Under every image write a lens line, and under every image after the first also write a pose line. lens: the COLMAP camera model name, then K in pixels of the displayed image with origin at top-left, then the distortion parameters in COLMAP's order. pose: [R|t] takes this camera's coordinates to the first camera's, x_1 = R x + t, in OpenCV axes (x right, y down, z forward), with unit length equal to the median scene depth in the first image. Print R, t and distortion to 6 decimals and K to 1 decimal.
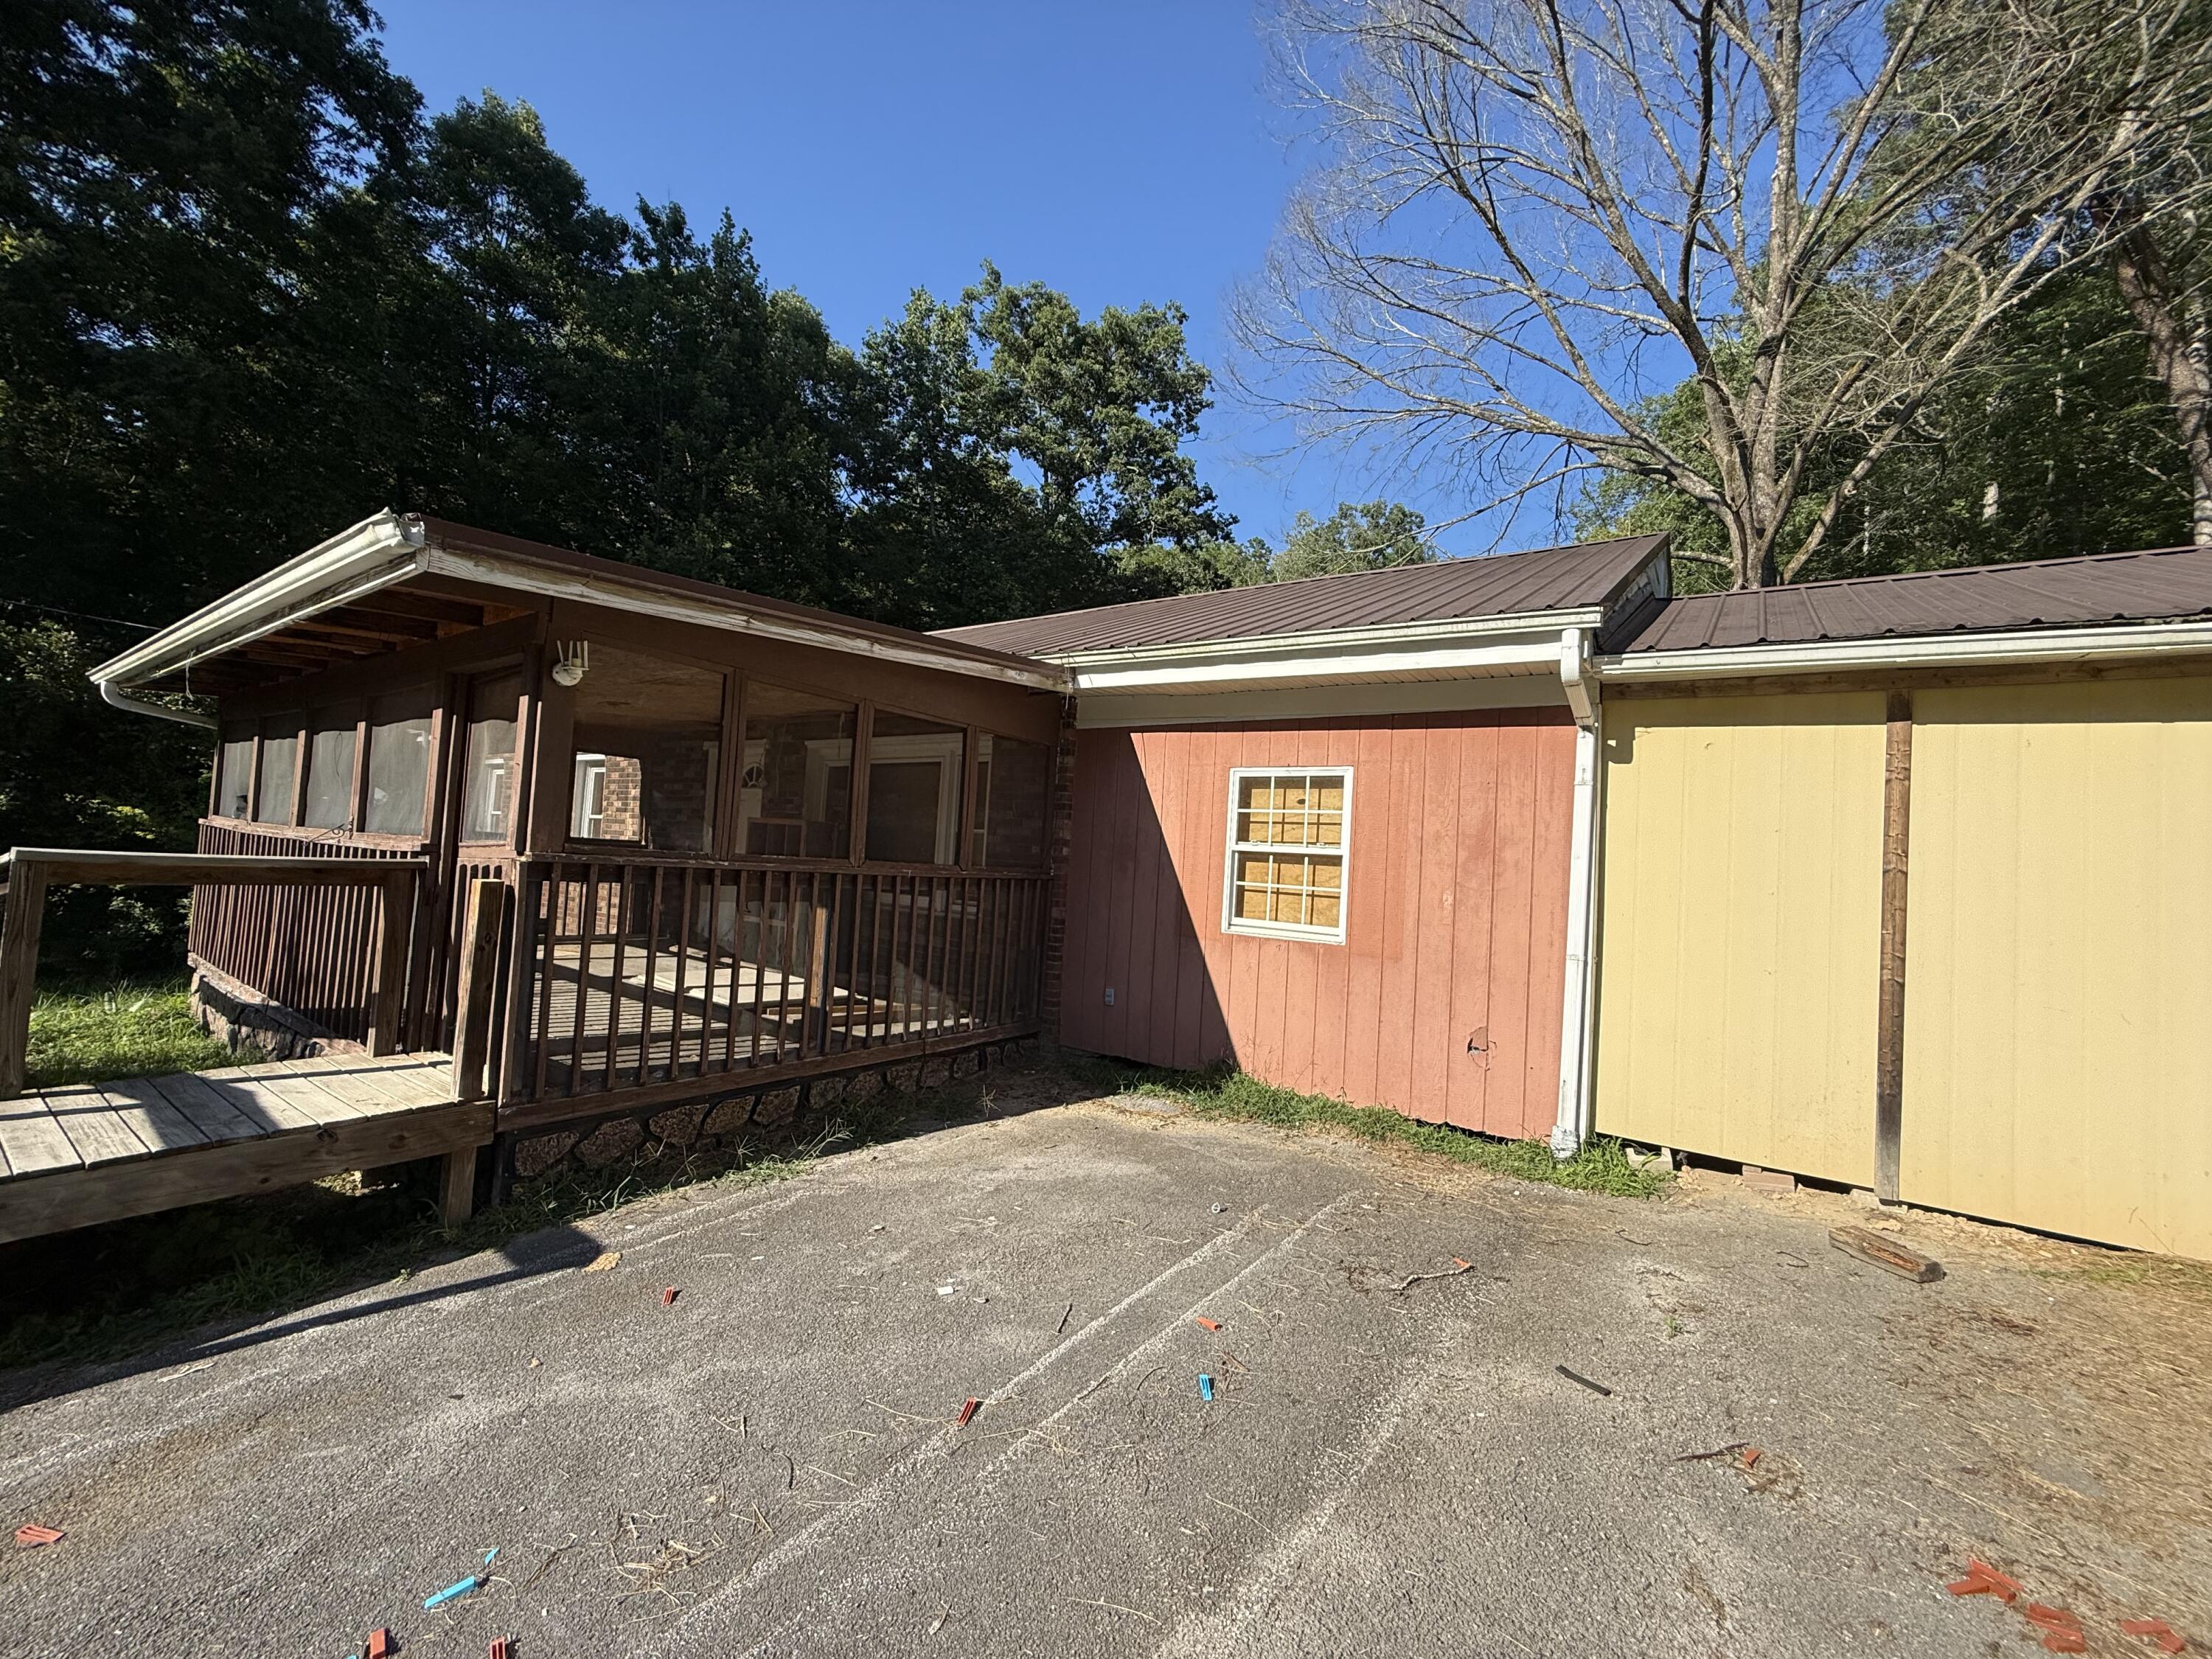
lens RADIAL K [[876.1, 0, 1099.1], [0, 876.1, 823.7], [0, 0, 1]] dist [0.001179, 0.000505]
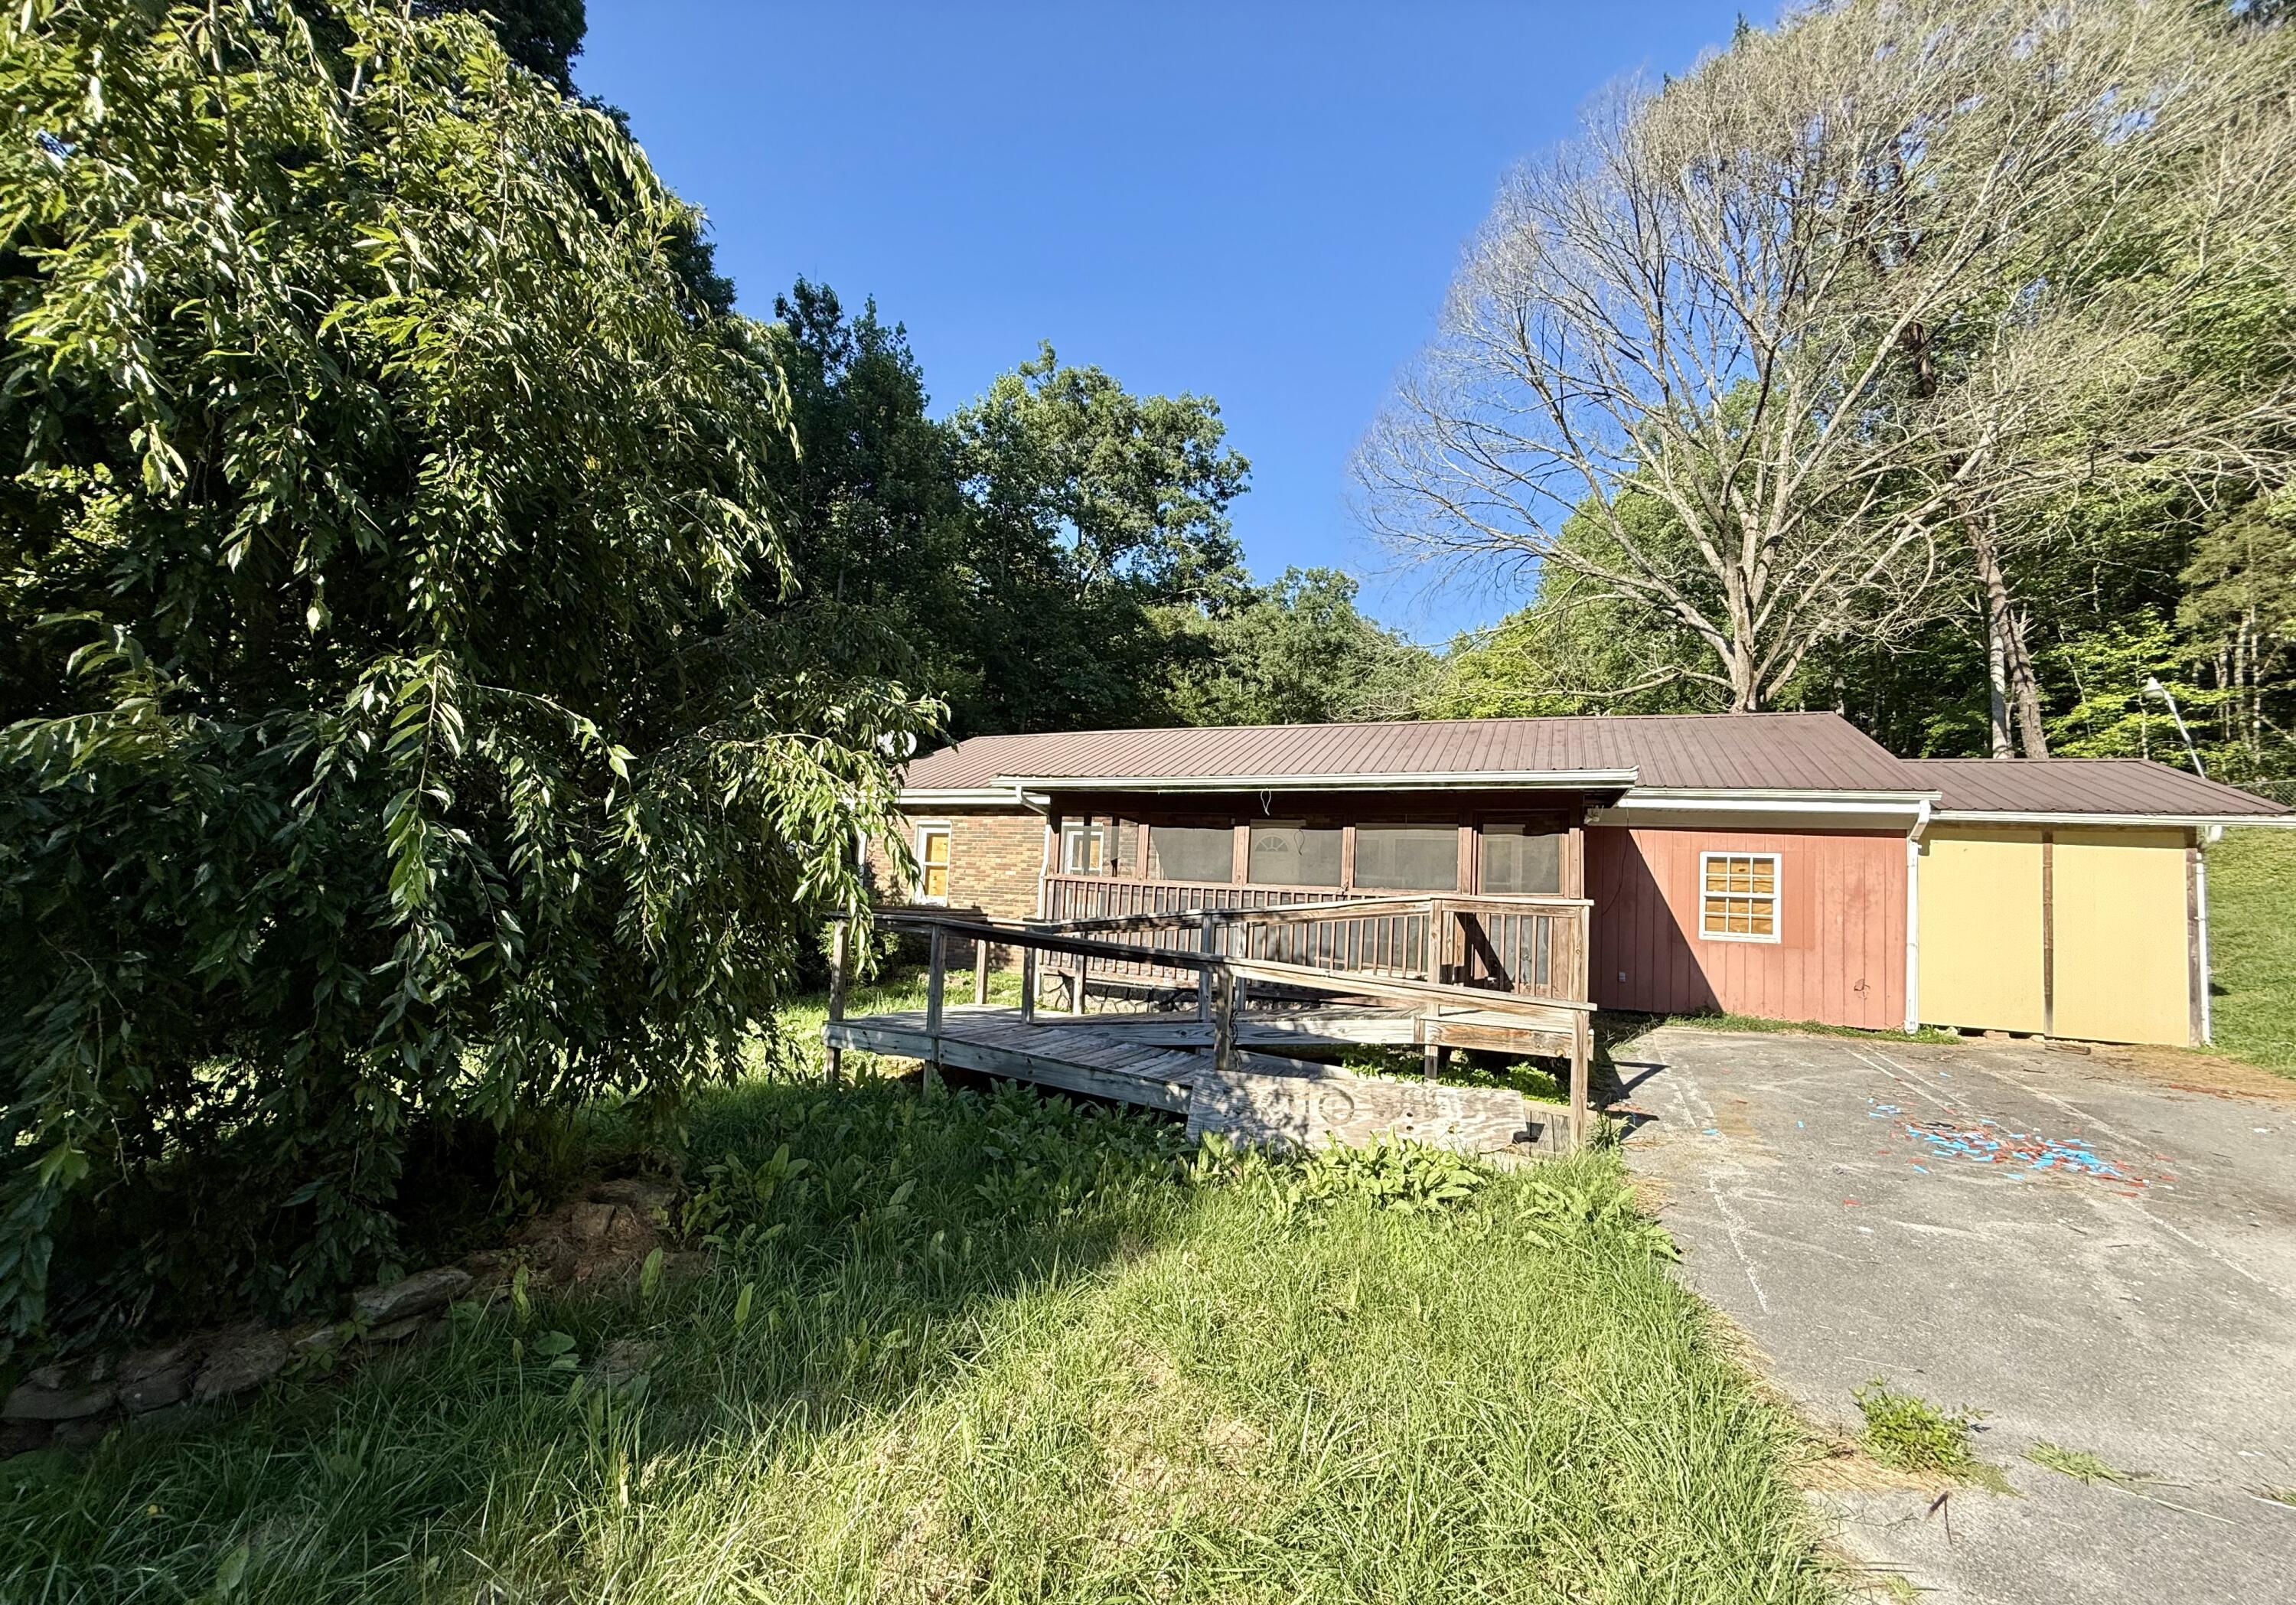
lens RADIAL K [[910.4, 0, 1138.5], [0, 910.4, 853.4], [0, 0, 1]] dist [0.000430, 0.000486]
pose [[0.980240, 0.003661, 0.197776, -1.144933], [-0.002456, 0.999977, -0.006338, -0.036364], [-0.197795, 0.005727, 0.980227, -0.546024]]
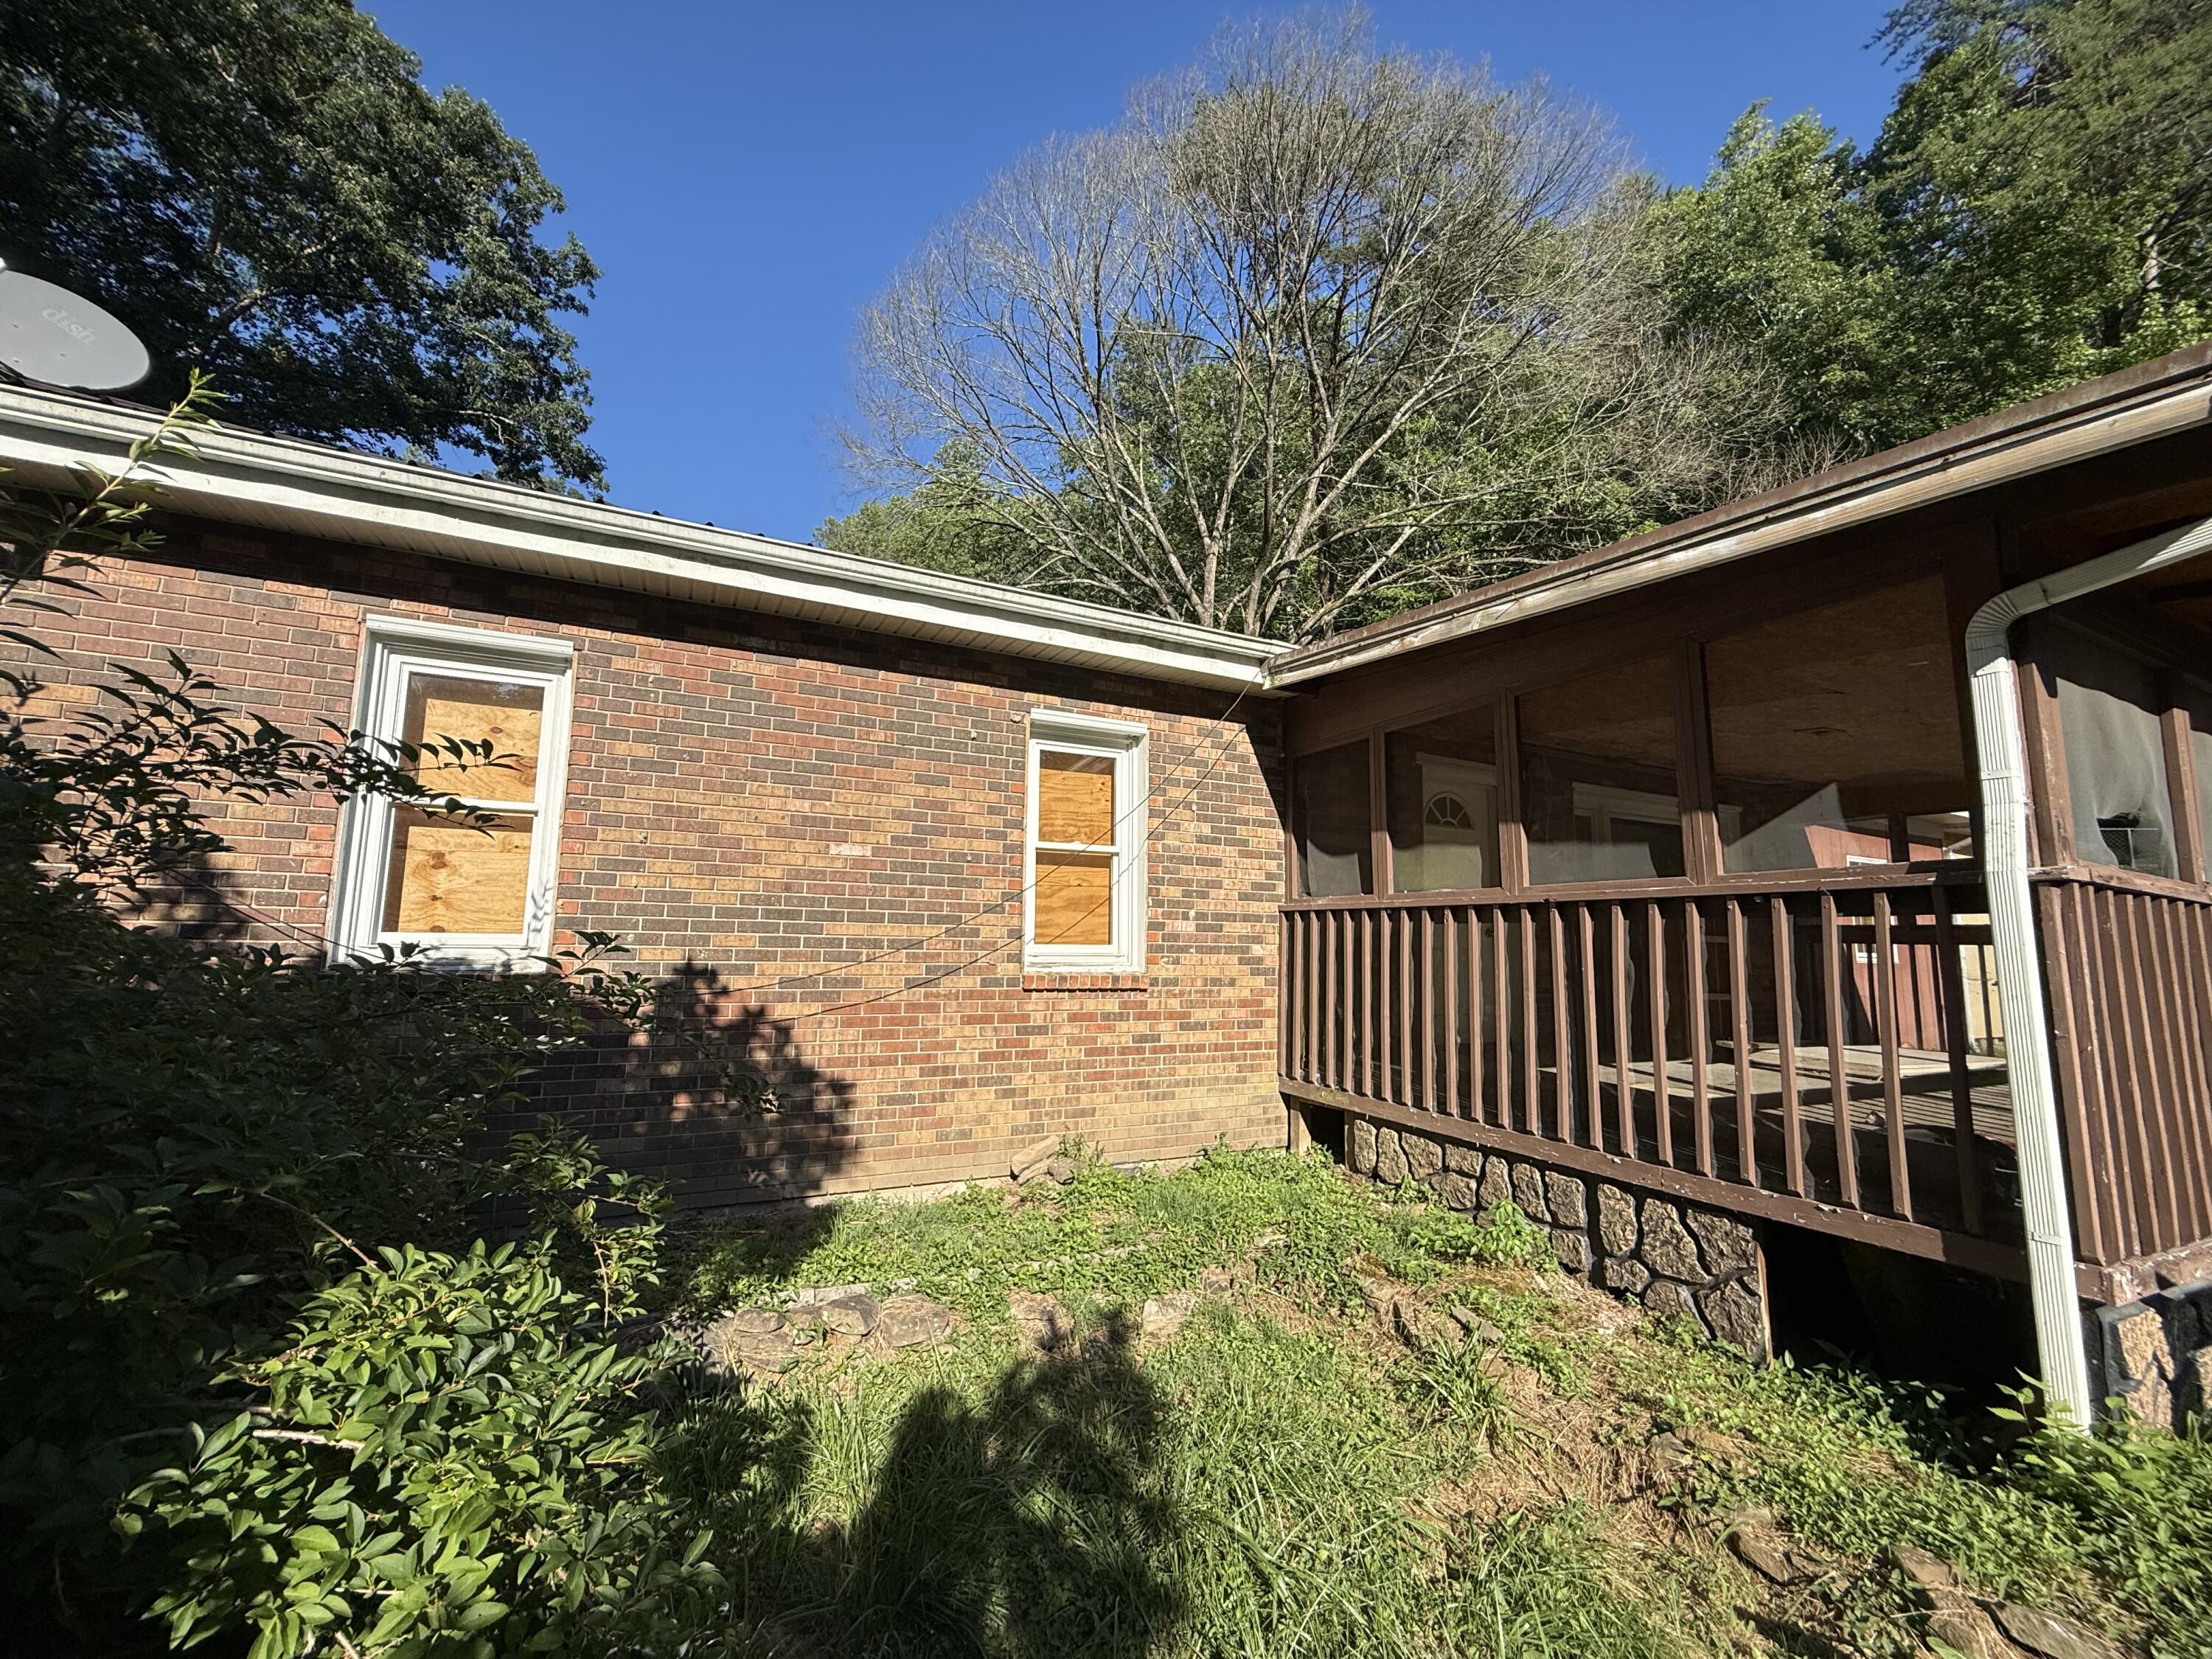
lens RADIAL K [[892.2, 0, 1106.0], [0, 892.2, 829.5], [0, 0, 1]] dist [-0.014183, -0.000031]
pose [[0.480831, 0.060403, 0.874730, -1.473461], [-0.035223, 0.998150, -0.049563, 0.005205], [-0.876106, -0.006979, 0.482069, 1.098829]]
